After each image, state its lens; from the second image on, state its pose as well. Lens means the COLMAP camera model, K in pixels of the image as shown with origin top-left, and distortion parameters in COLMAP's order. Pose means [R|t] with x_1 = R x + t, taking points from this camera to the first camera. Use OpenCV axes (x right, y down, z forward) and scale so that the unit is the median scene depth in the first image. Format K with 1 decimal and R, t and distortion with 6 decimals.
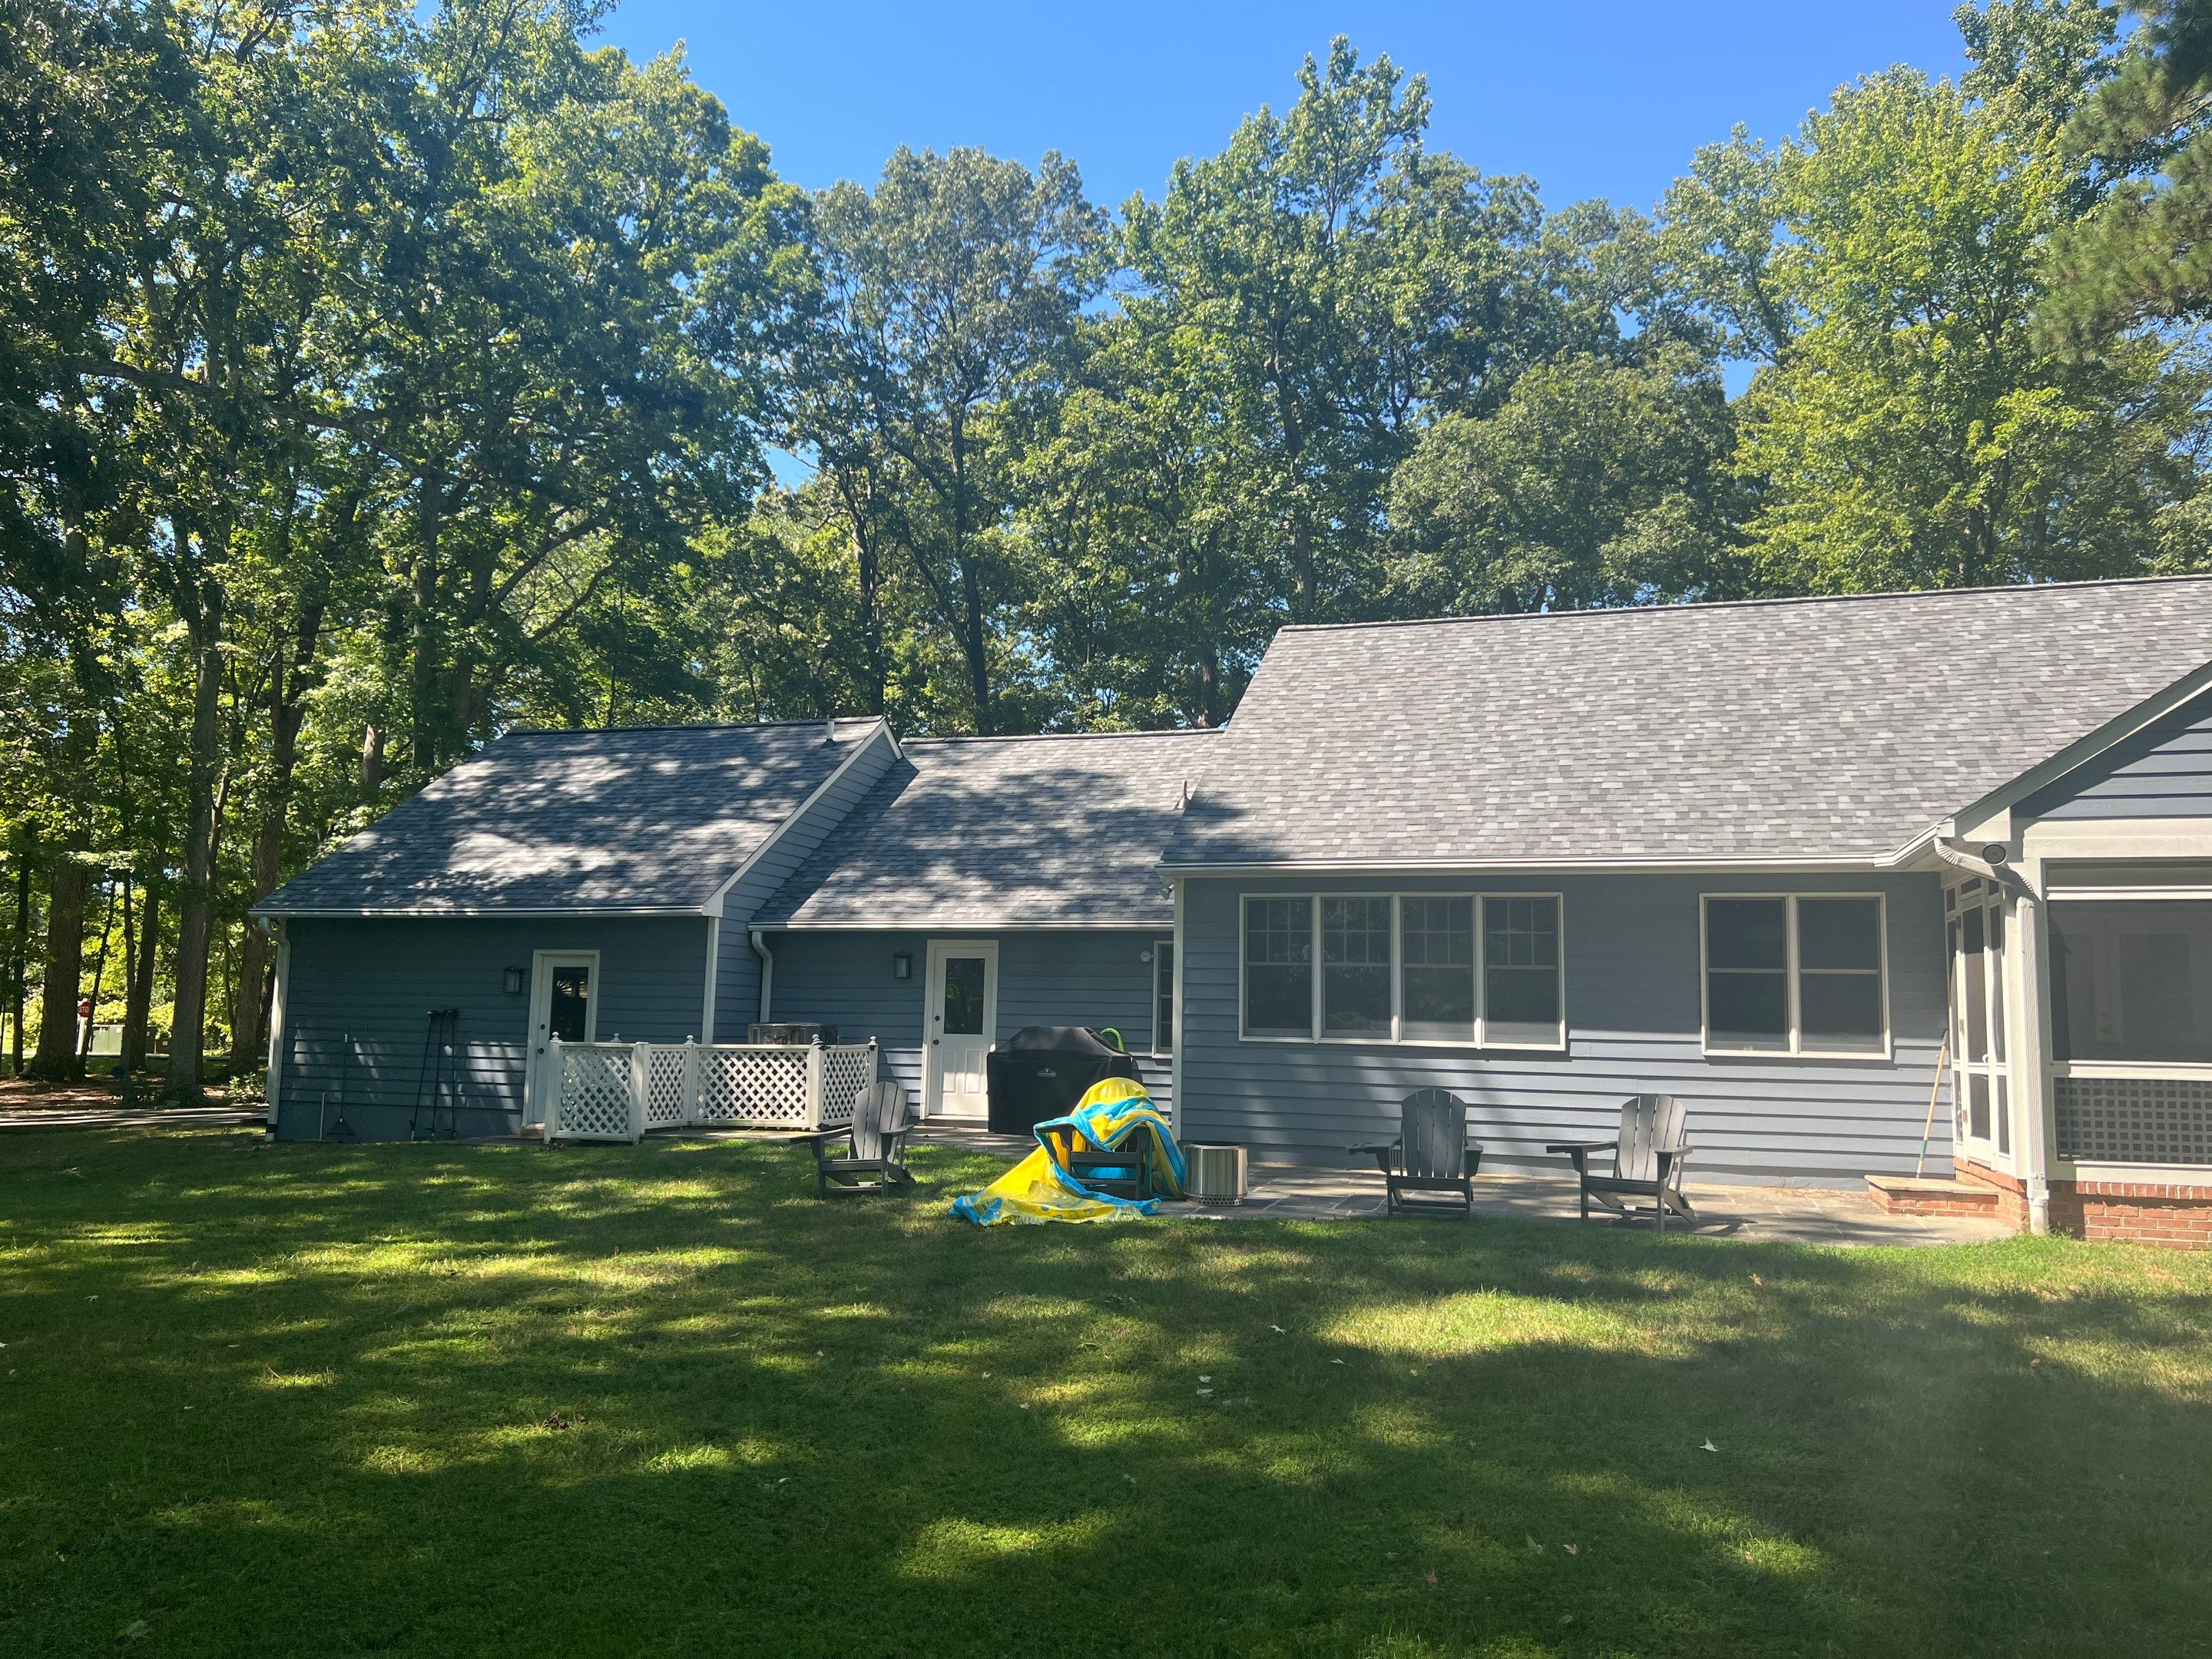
lens RADIAL K [[1666.5, 0, 1106.0], [0, 1666.5, 829.5], [0, 0, 1]] dist [0.074397, -0.089960]
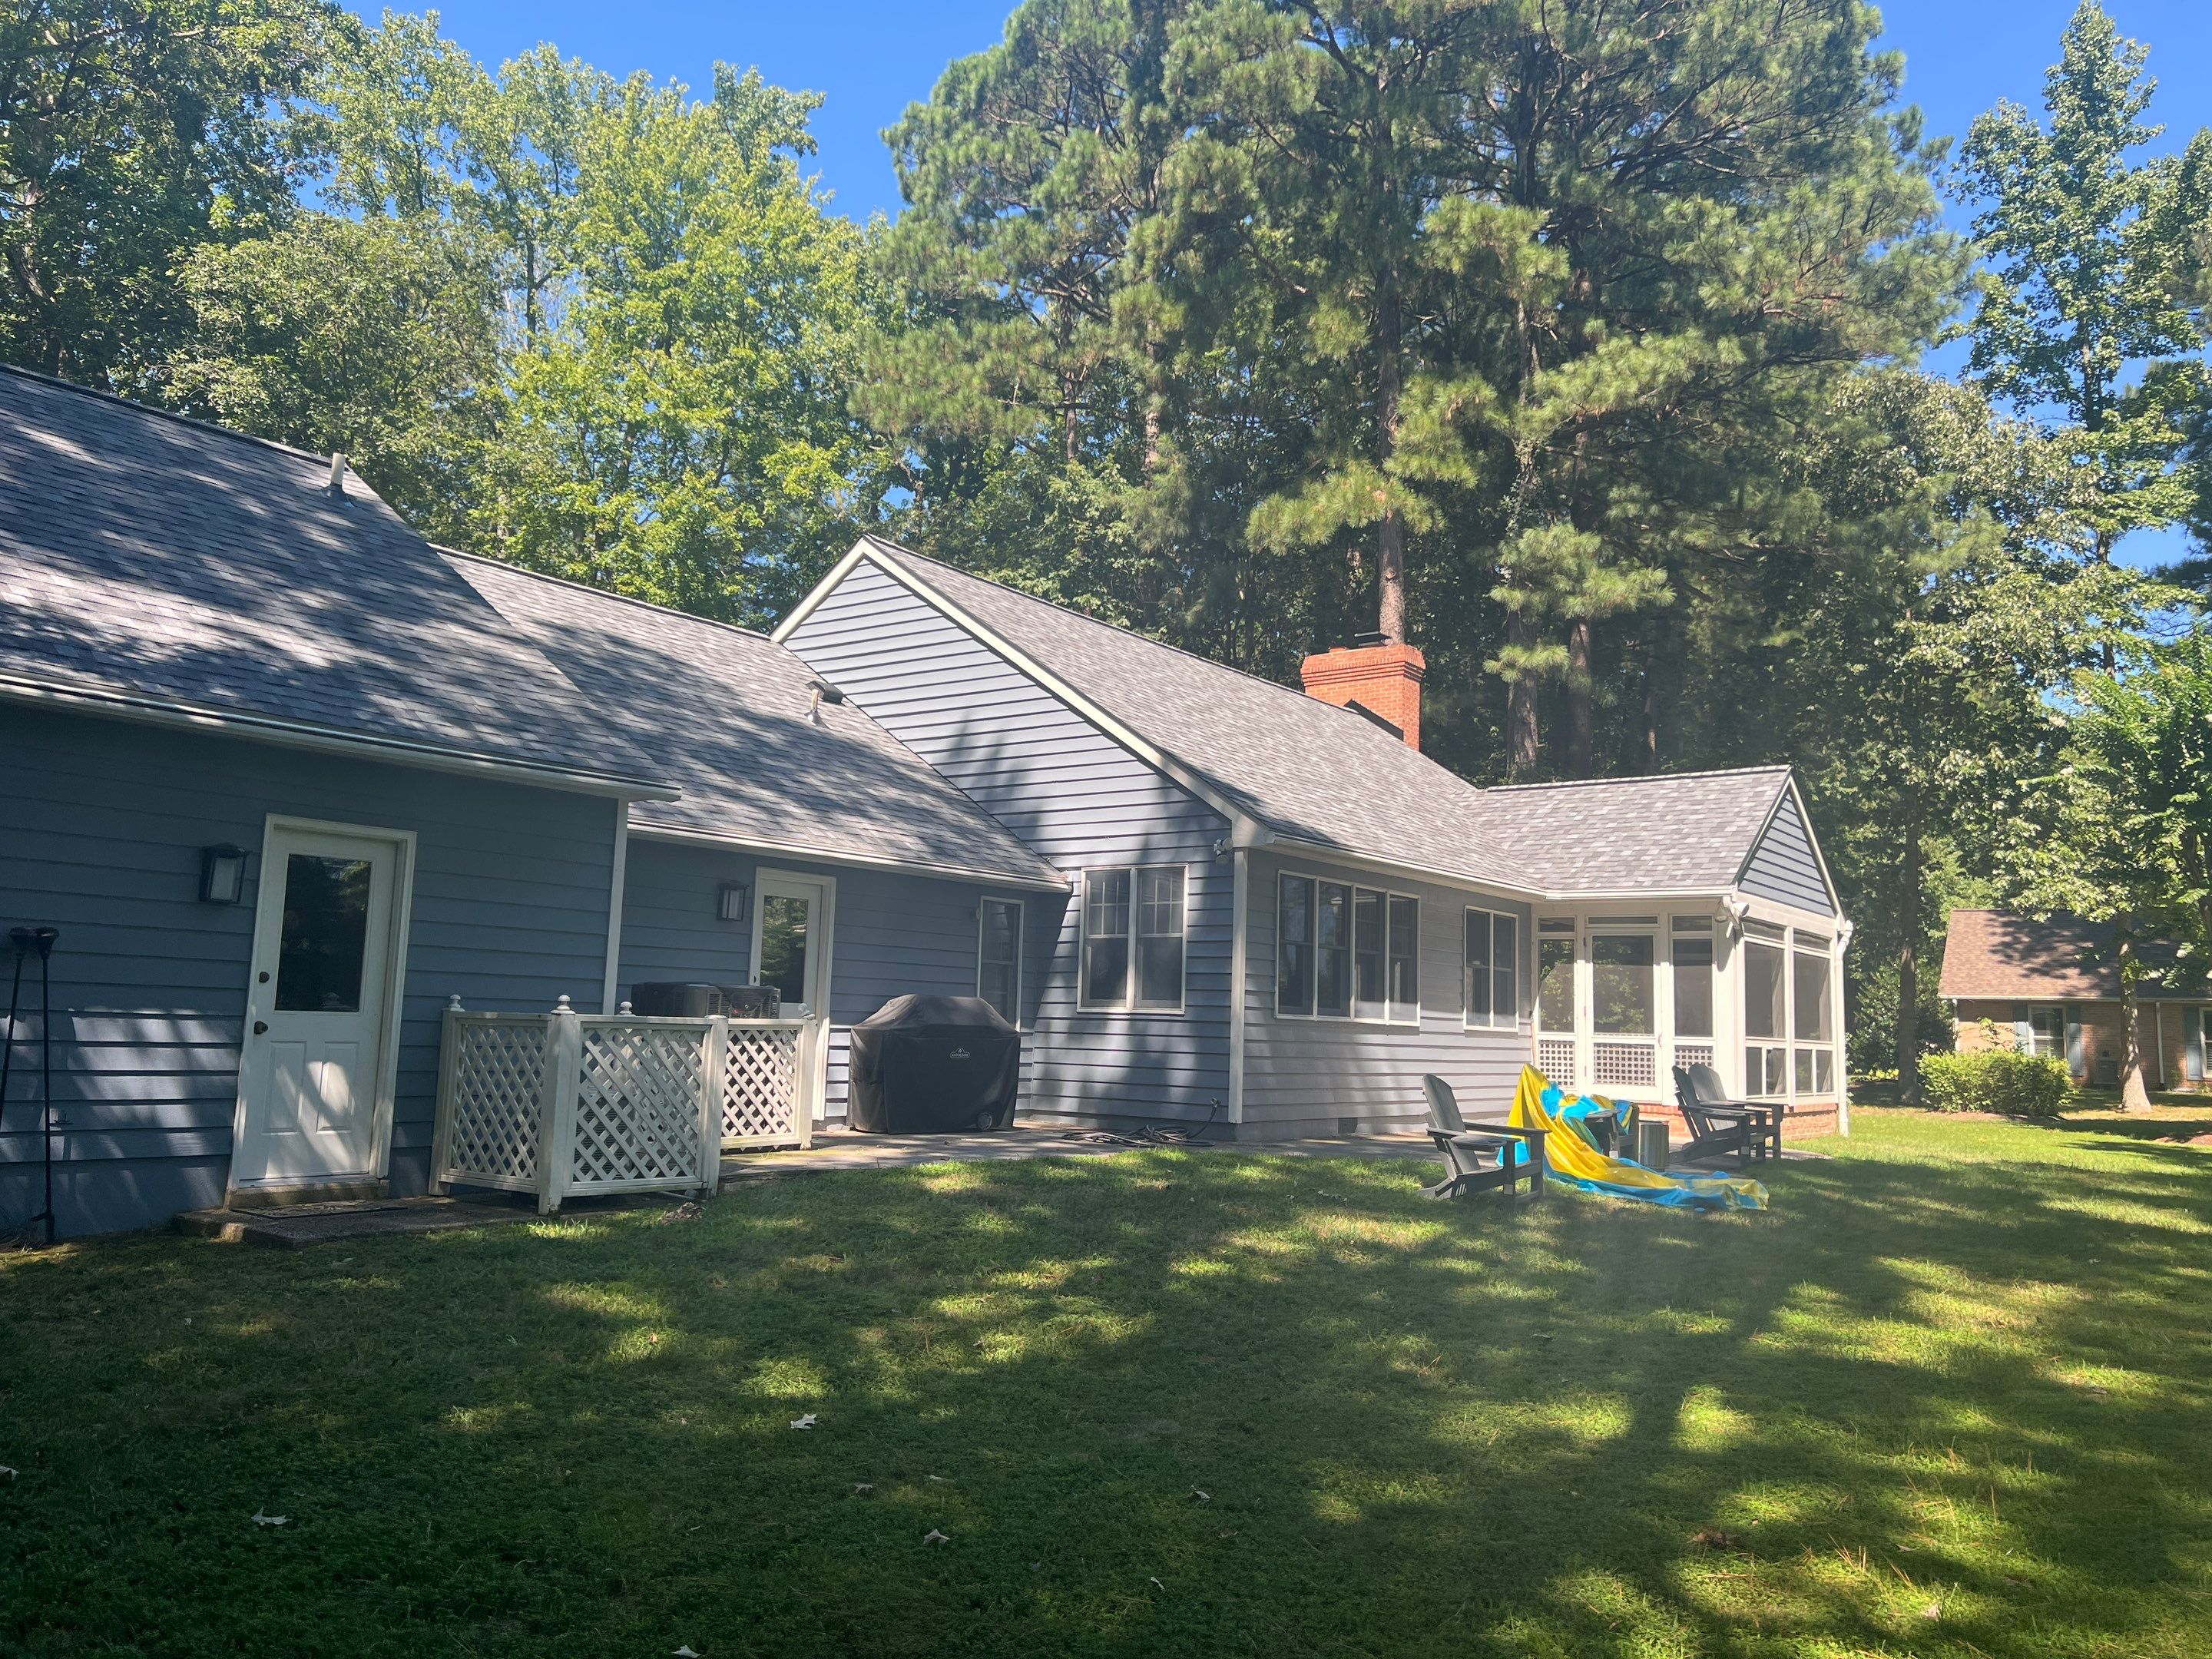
lens RADIAL K [[1666.5, 0, 1106.0], [0, 1666.5, 829.5], [0, 0, 1]] dist [0.074397, -0.089960]
pose [[0.312222, 0.104309, 0.944265, -0.790880], [-0.133849, 0.988869, -0.064978, 0.083299], [-0.940533, -0.106101, 0.322709, 0.693749]]
